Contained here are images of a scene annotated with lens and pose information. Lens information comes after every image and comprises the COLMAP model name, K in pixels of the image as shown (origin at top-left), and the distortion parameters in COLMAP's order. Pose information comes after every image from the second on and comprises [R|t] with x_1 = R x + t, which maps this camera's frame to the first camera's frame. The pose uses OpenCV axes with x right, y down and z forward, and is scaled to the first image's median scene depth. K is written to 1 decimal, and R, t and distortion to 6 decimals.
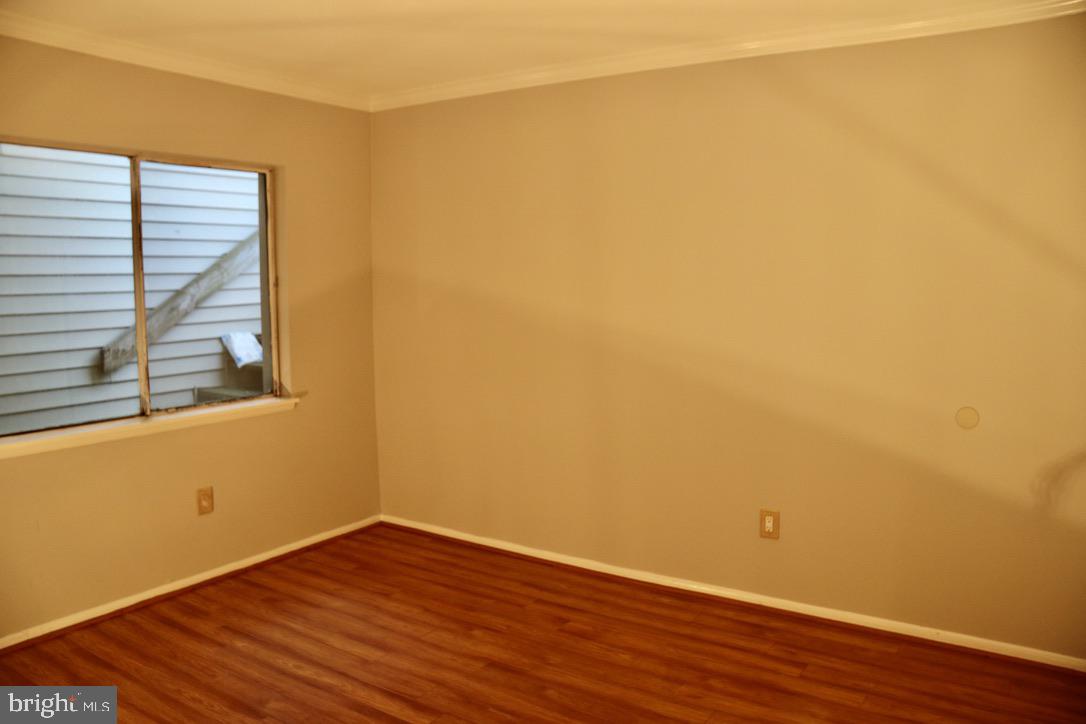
lens RADIAL K [[824.8, 0, 519.1], [0, 824.8, 363.6], [0, 0, 1]] dist [-0.188194, 0.117539]
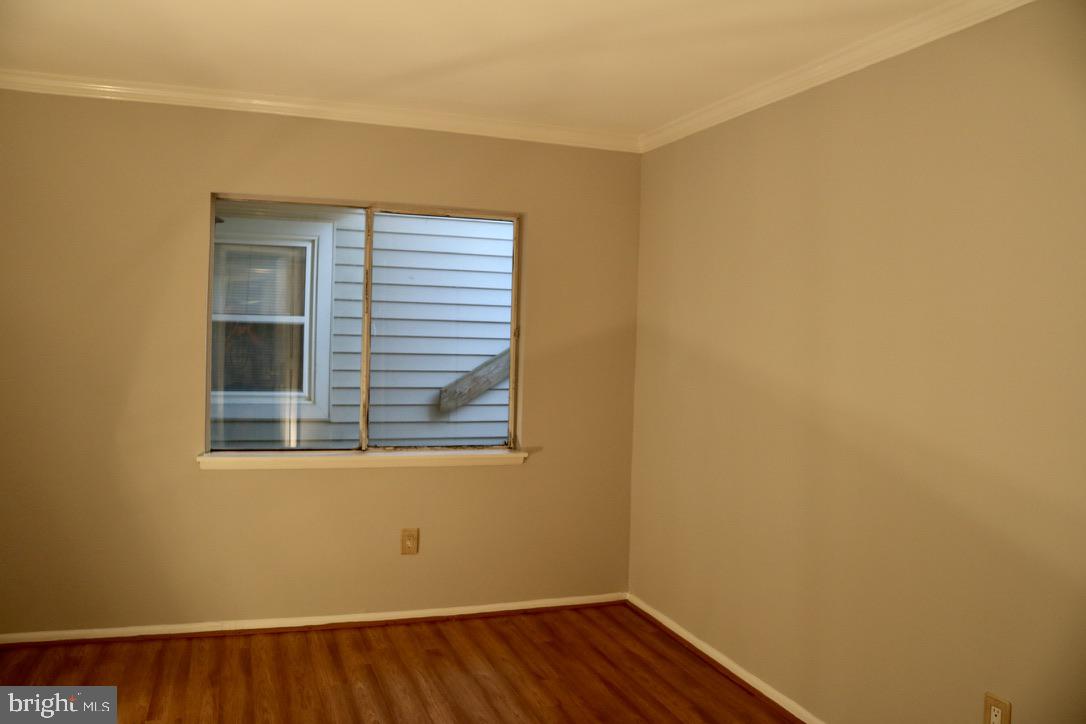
lens RADIAL K [[824.8, 0, 519.1], [0, 824.8, 363.6], [0, 0, 1]] dist [-0.188194, 0.117539]
pose [[0.804886, 0.051126, -0.591224, 0.288350], [-0.096742, 0.994259, -0.045724, -0.017096], [0.585491, 0.093999, 0.805211, 0.204172]]
